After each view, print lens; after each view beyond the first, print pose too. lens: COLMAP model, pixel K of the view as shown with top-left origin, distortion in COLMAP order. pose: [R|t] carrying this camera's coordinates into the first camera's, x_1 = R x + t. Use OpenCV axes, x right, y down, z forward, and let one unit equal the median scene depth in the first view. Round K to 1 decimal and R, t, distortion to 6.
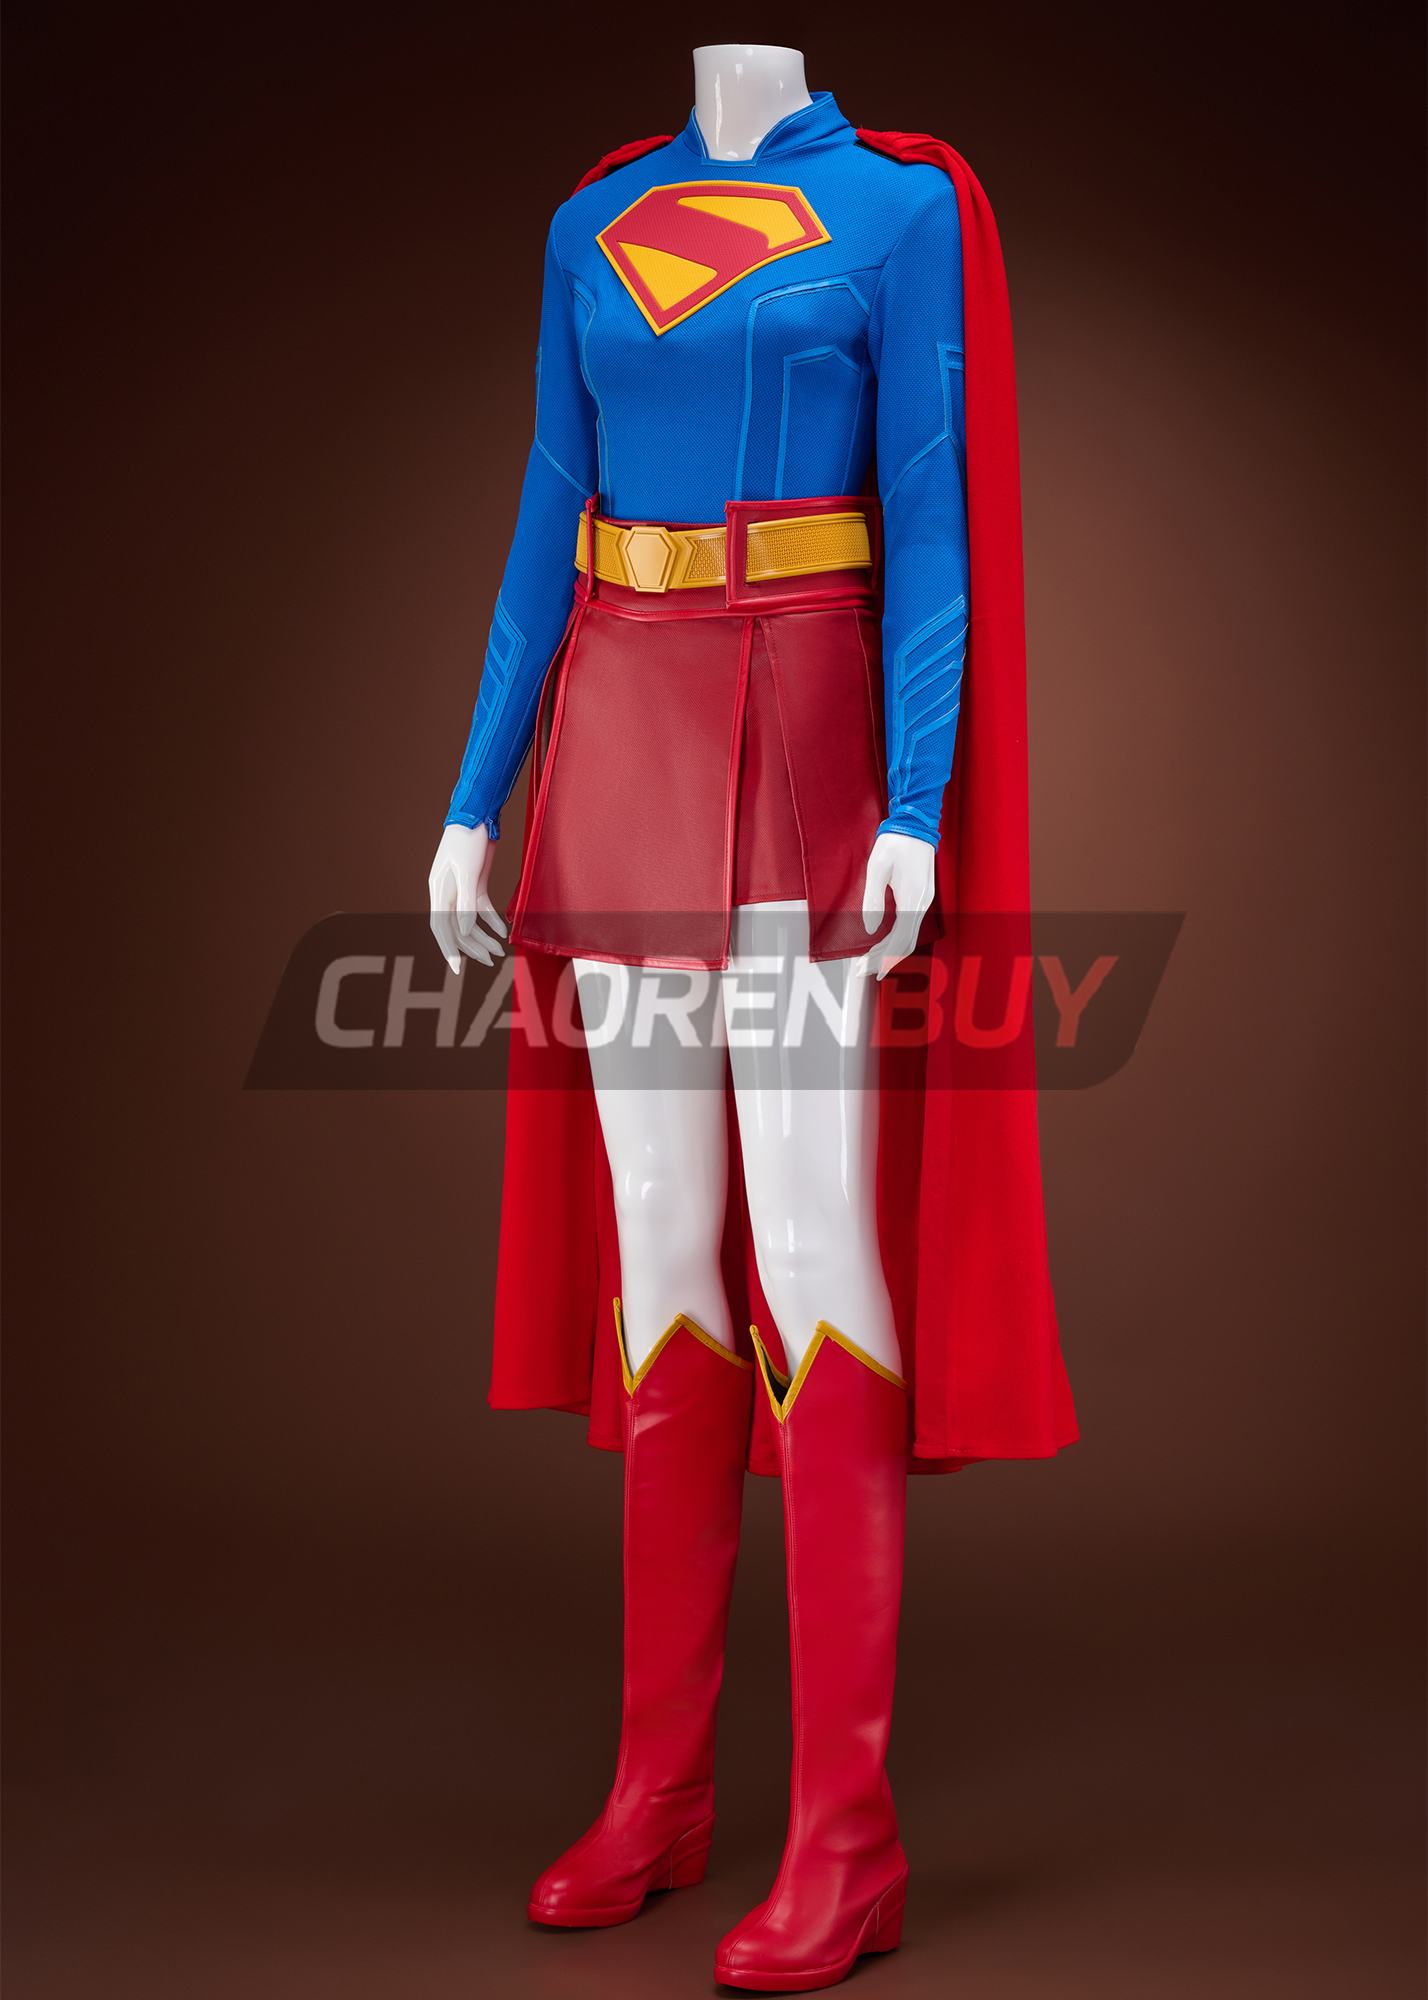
lens RADIAL K [[4292.4, 0, 714.0], [0, 4292.4, 1000.0], [0, 0, 1]] dist [0.019136, 0.195837]
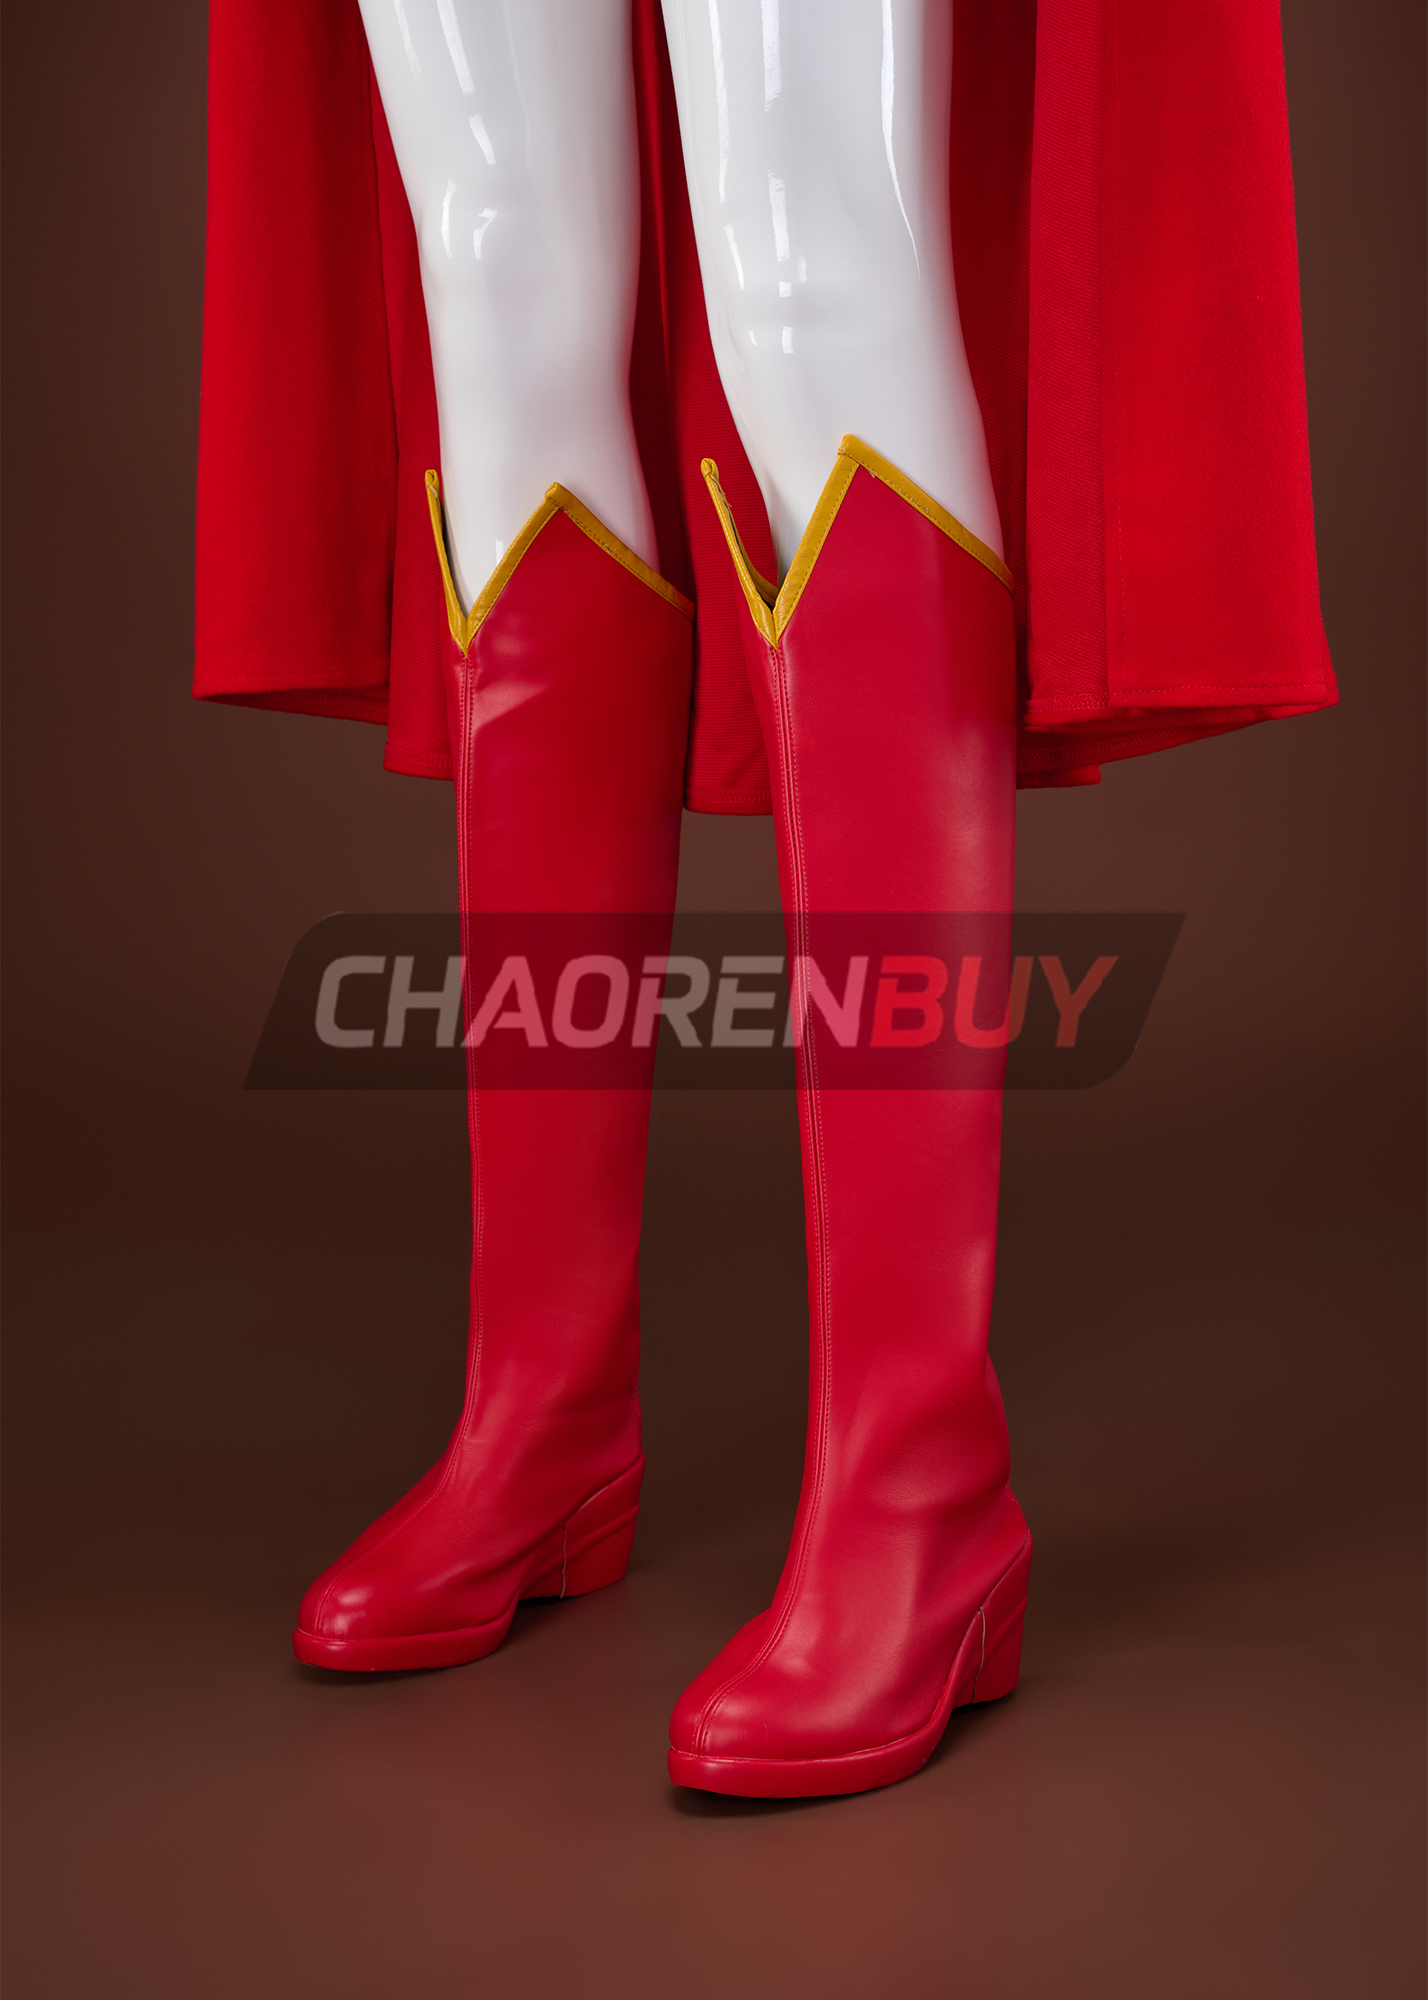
lens RADIAL K [[3260.1, 0, 714.0], [0, 3260.1, 1000.0], [0, 0, 1]] dist [-0.007416, -0.032502]
pose [[0.997969, -0.026997, 0.057693, -0.013517], [0.025186, 0.999174, 0.031882, 0.126582], [-0.058506, -0.030364, 0.997825, 0.625656]]
